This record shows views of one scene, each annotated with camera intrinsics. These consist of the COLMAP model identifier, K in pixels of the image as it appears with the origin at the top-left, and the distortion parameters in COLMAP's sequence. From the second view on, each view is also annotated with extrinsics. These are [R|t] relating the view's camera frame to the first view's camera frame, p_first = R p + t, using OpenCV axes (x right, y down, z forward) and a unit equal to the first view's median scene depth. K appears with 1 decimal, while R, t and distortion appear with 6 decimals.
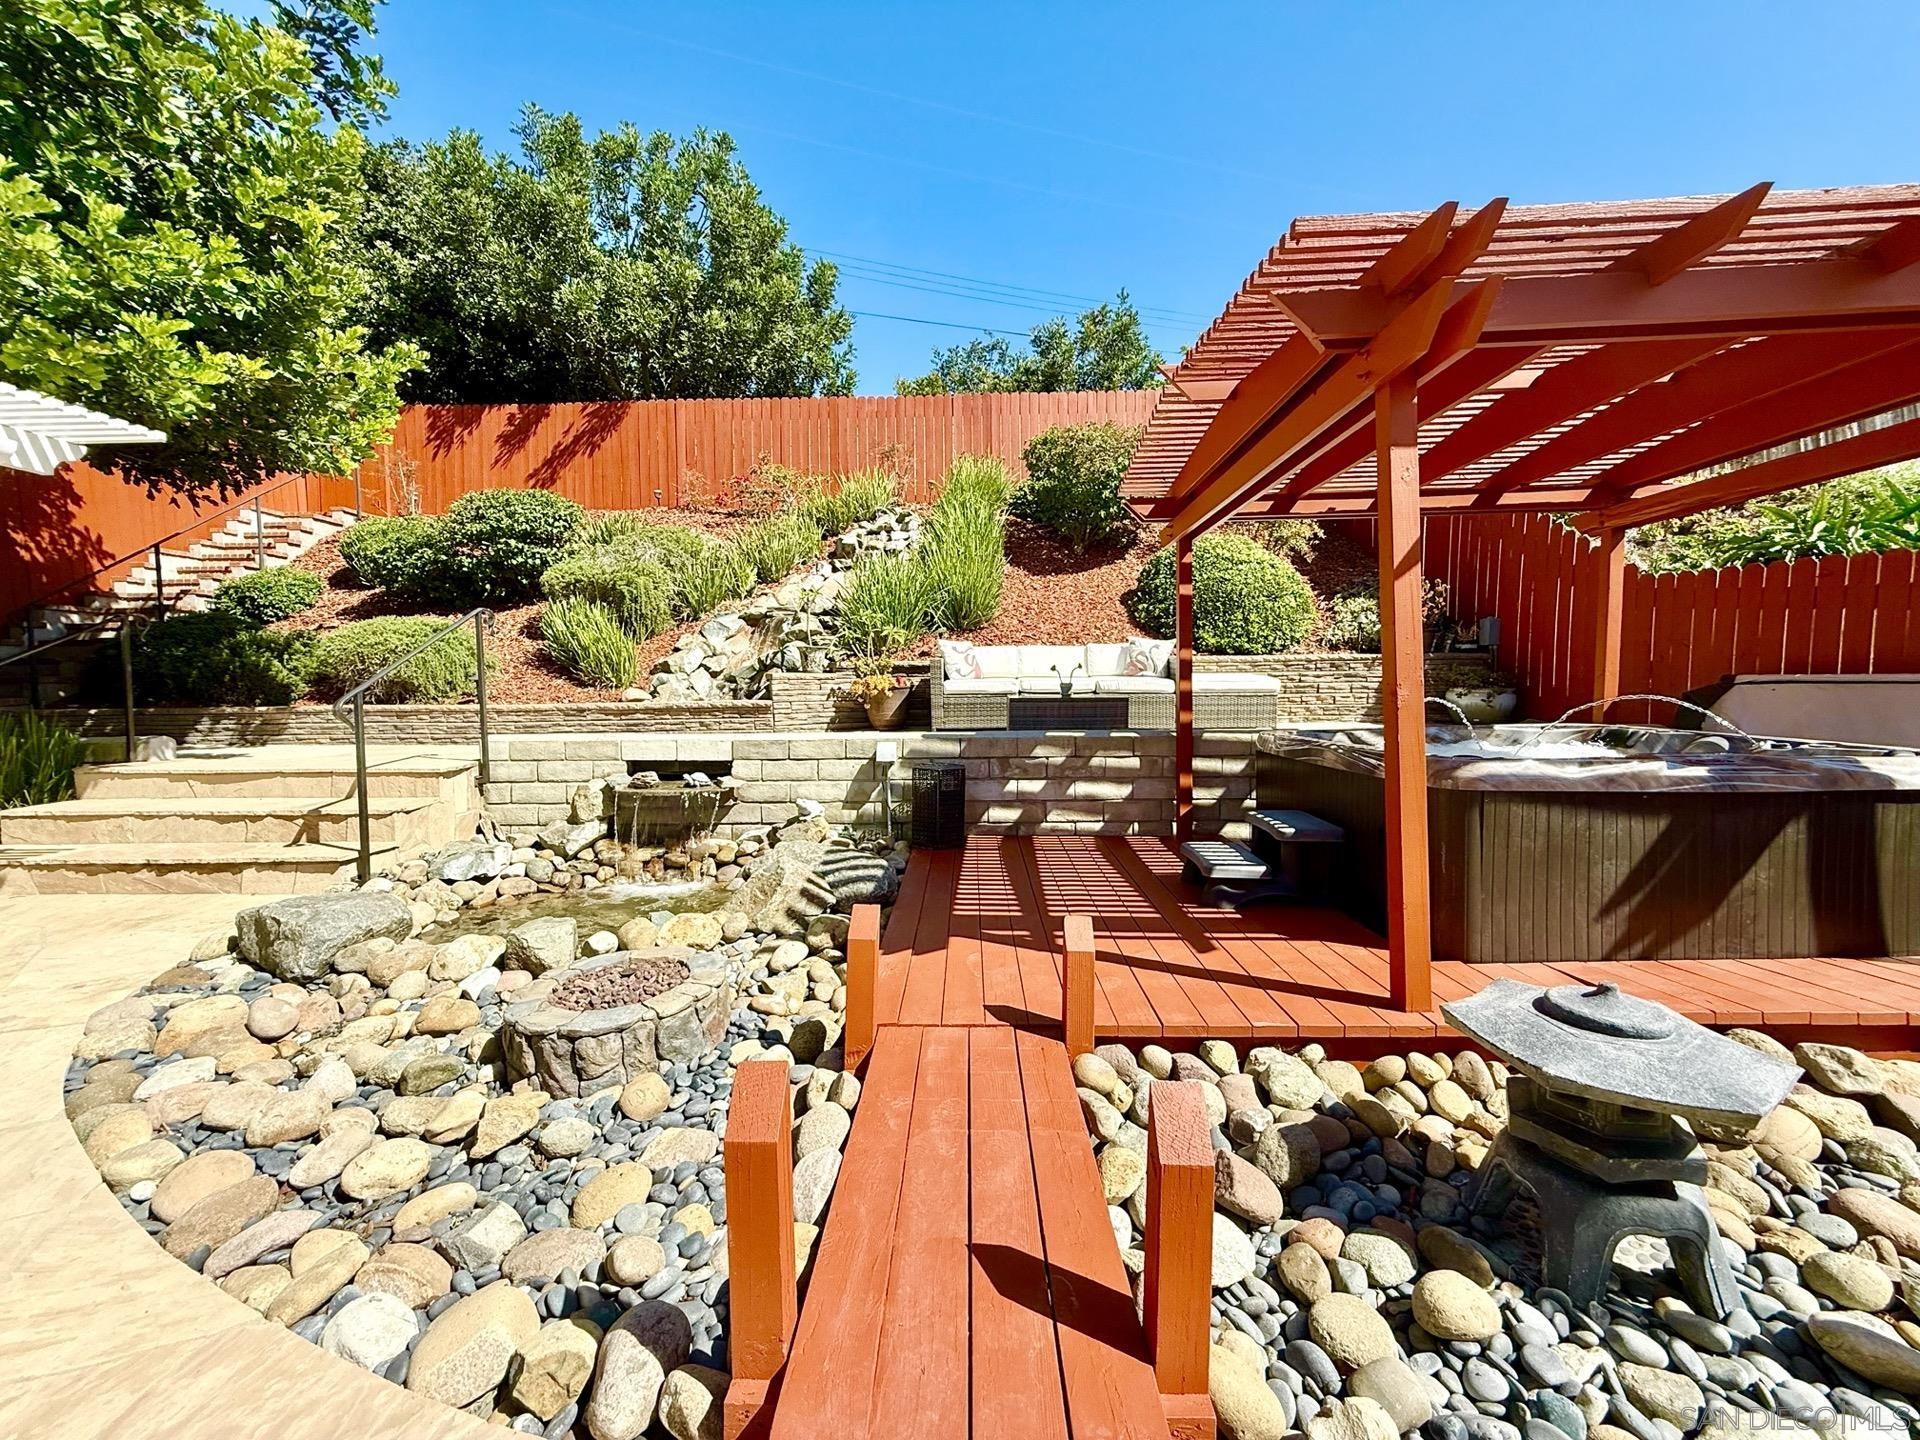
lens RADIAL K [[764.0, 0, 952.7], [0, 764.0, 721.2], [0, 0, 1]] dist [0.001167, -0.000047]
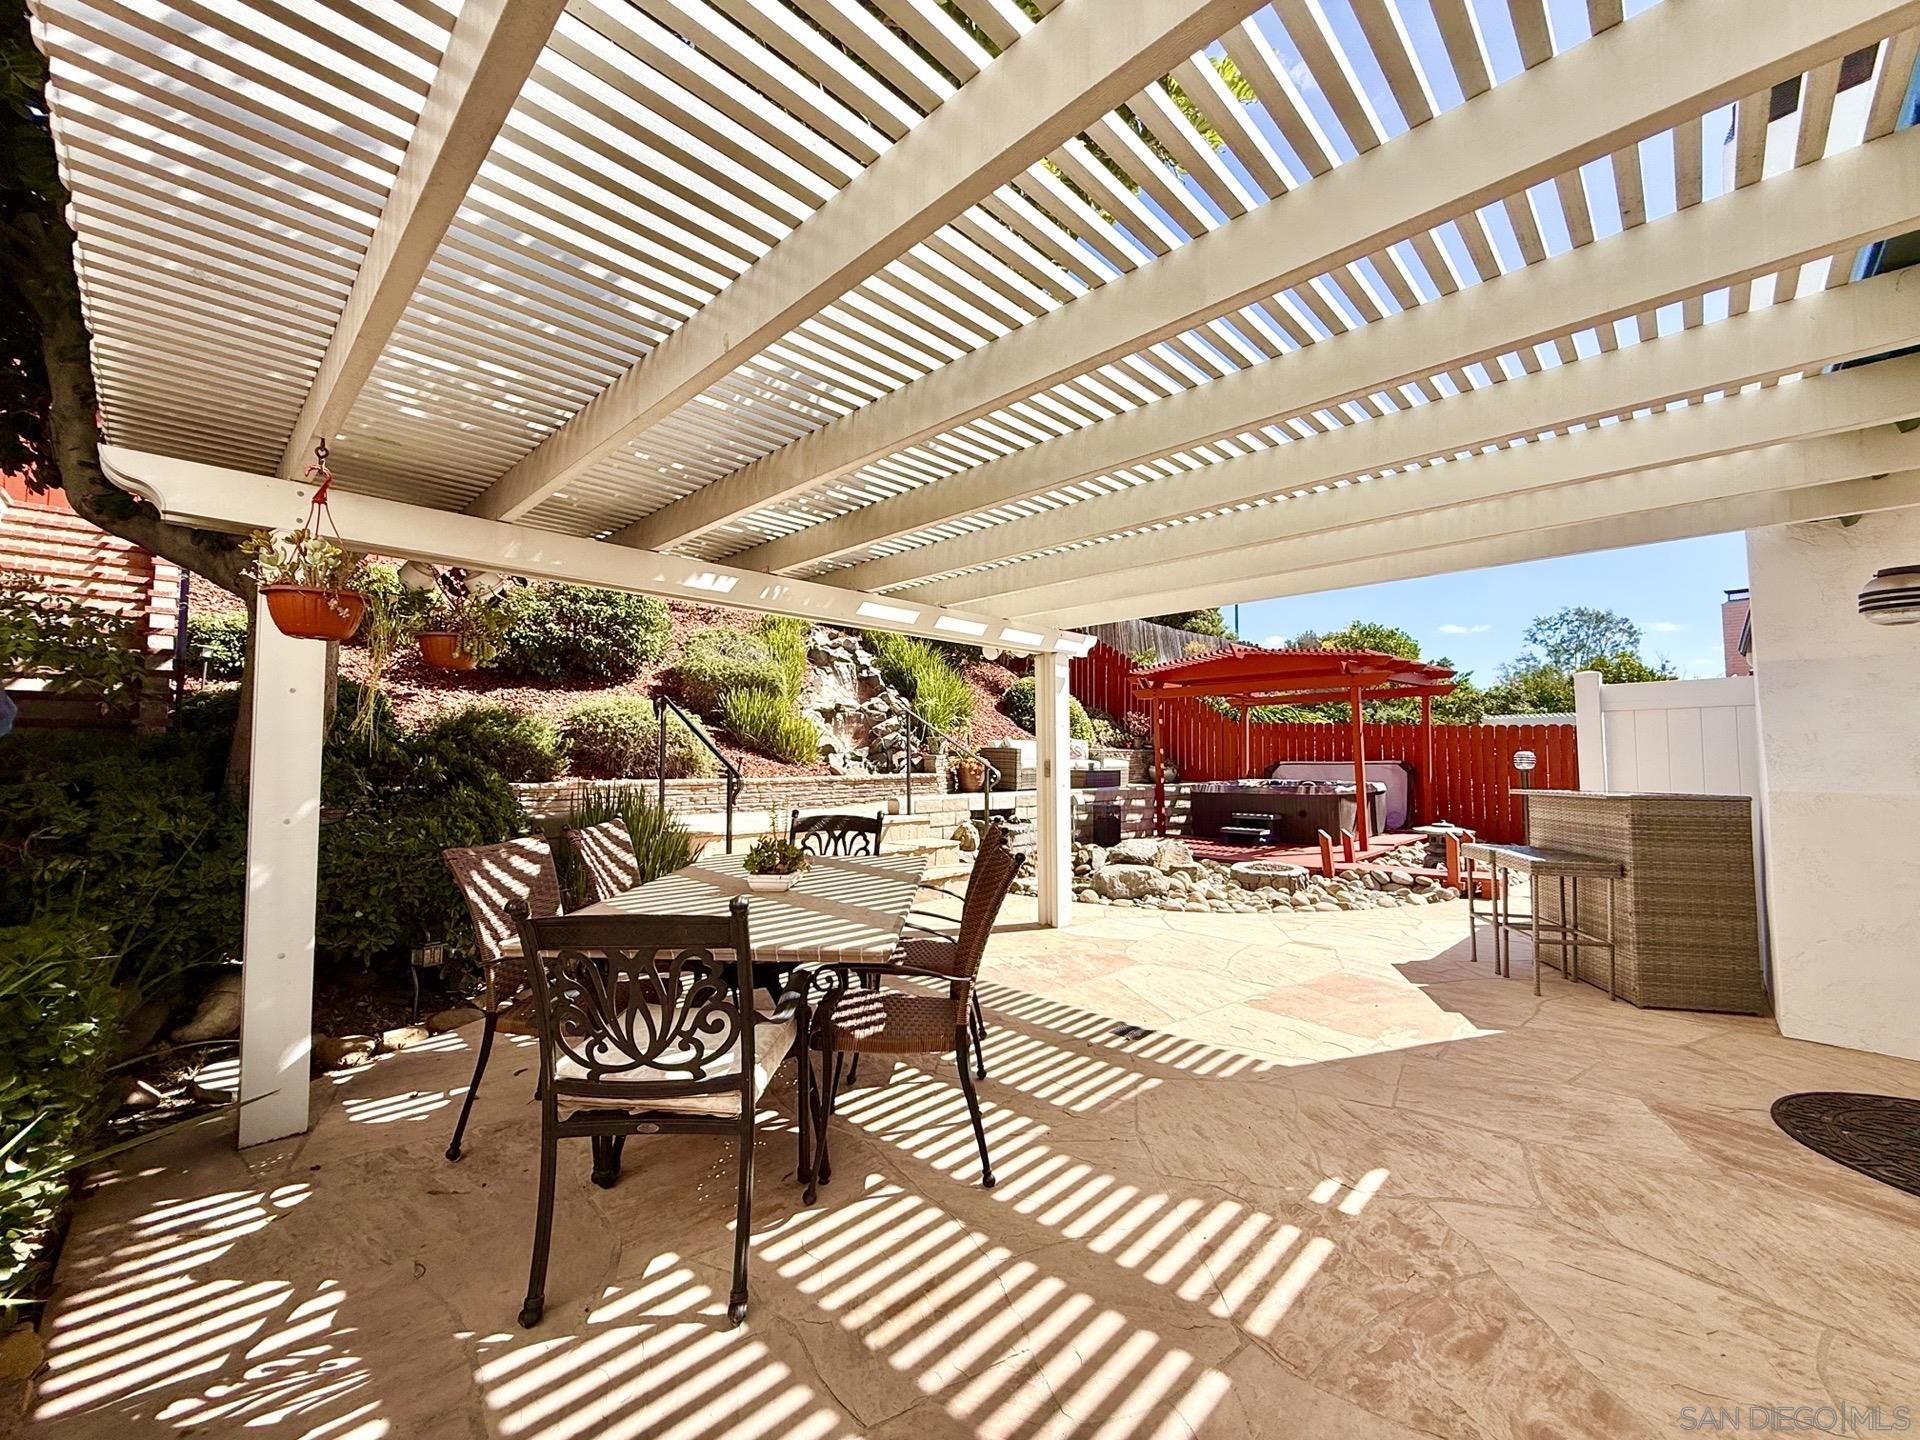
lens RADIAL K [[764.1, 0, 952.5], [0, 764.1, 719.4], [0, 0, 1]] dist [0.002346, -0.000501]
pose [[0.688746, 0.046613, 0.723503, -1.243671], [0.032048, 0.994998, -0.094612, 0.009428], [-0.724294, 0.088350, 0.683807, -0.050587]]
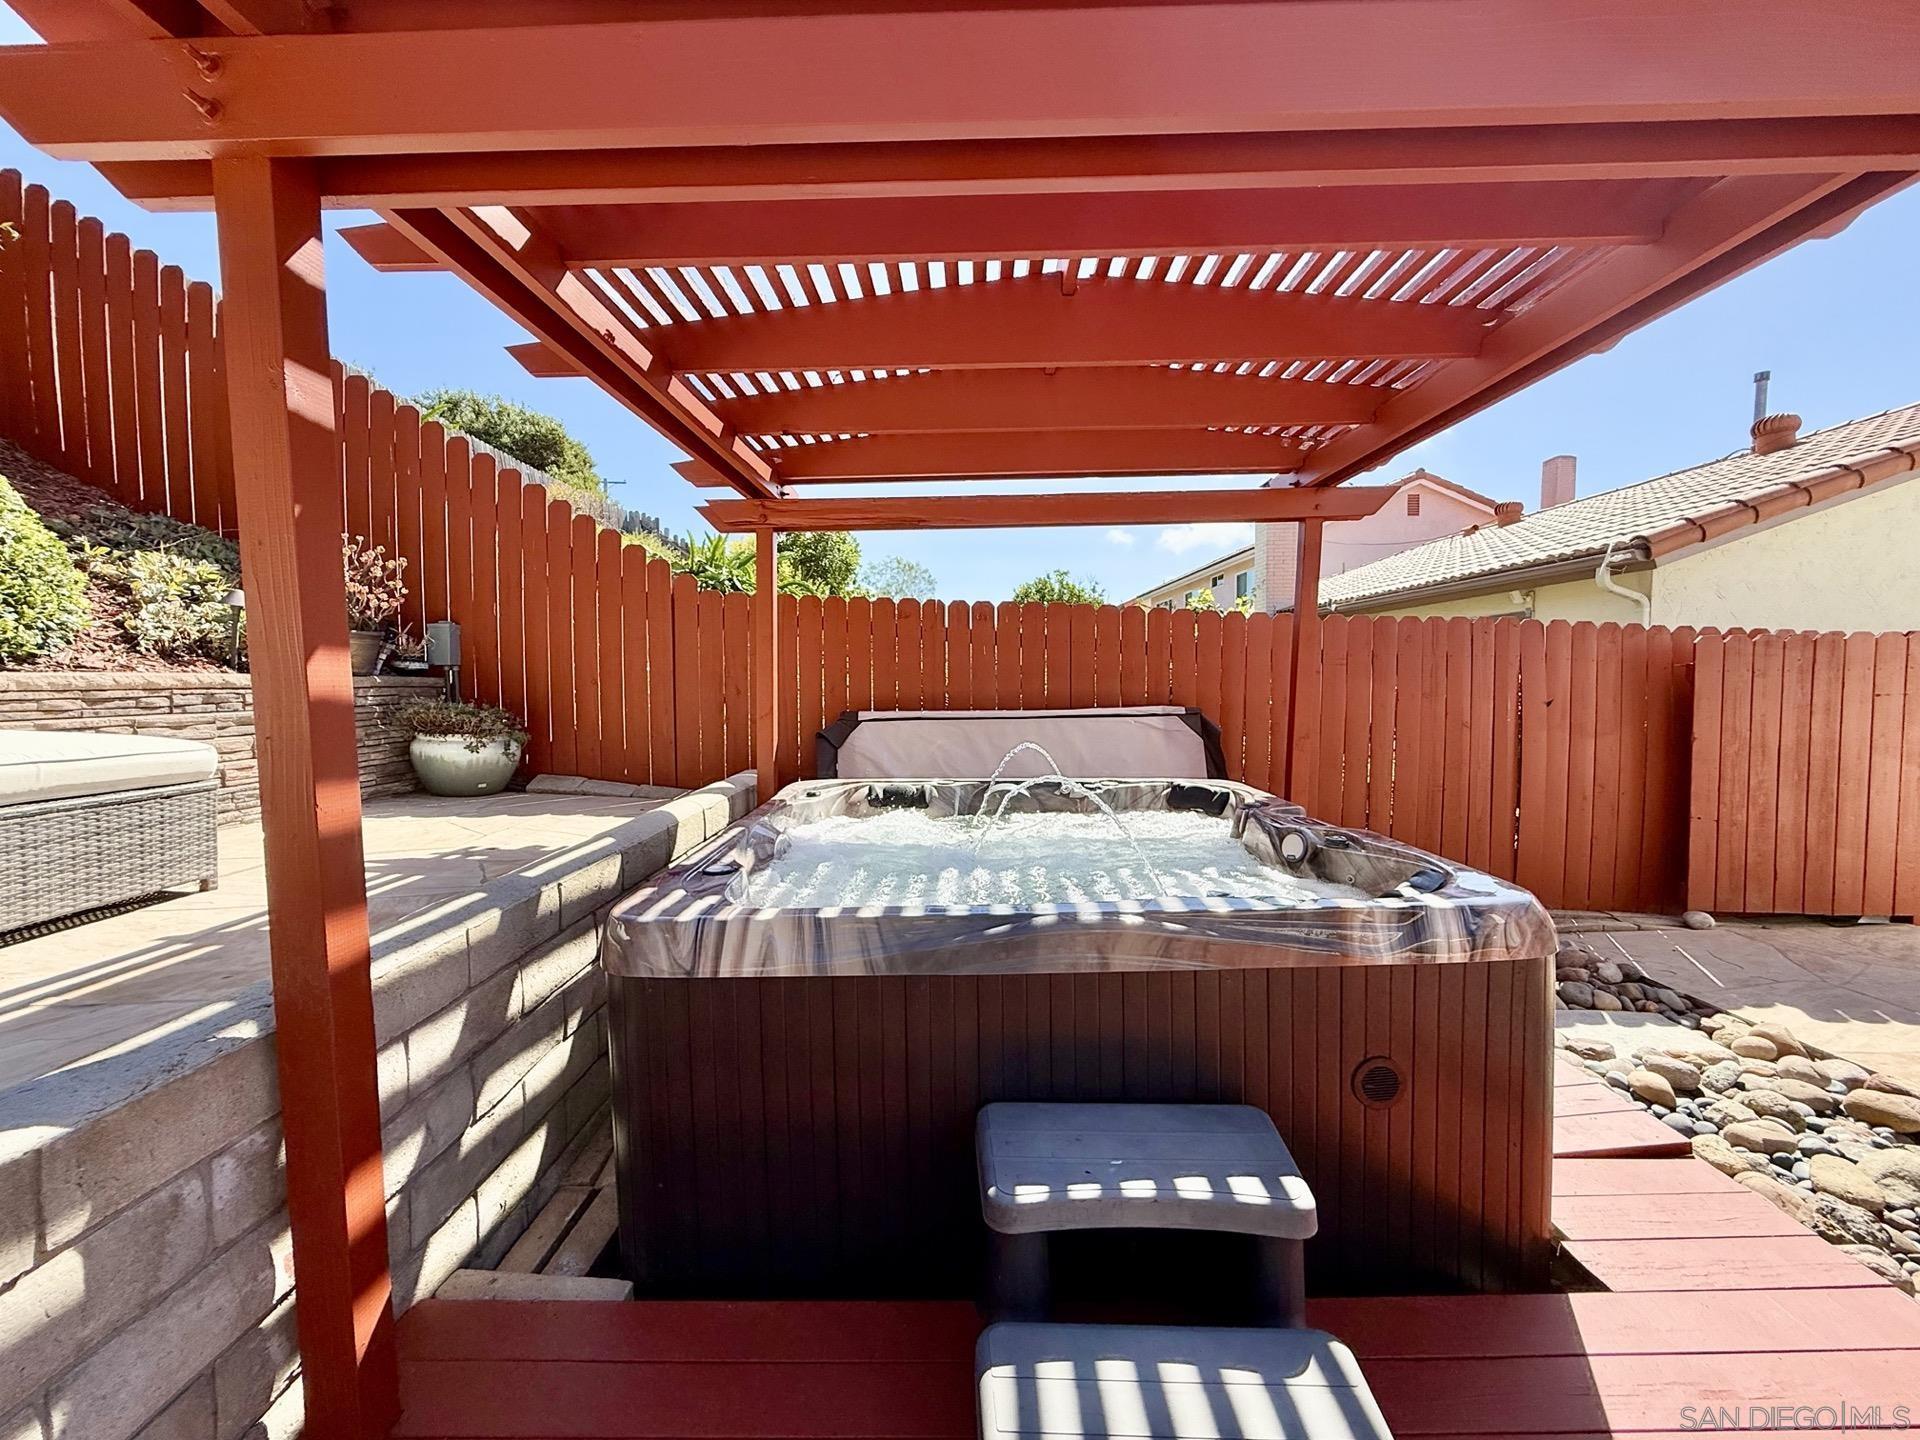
lens RADIAL K [[764.1, 0, 952.5], [0, 764.1, 719.4], [0, 0, 1]] dist [0.002346, -0.000501]
pose [[-0.025851, -0.036189, 0.999011, 0.049252], [0.062675, 0.997320, 0.037750, -0.052570], [-0.997699, 0.063588, -0.023514, 0.600339]]
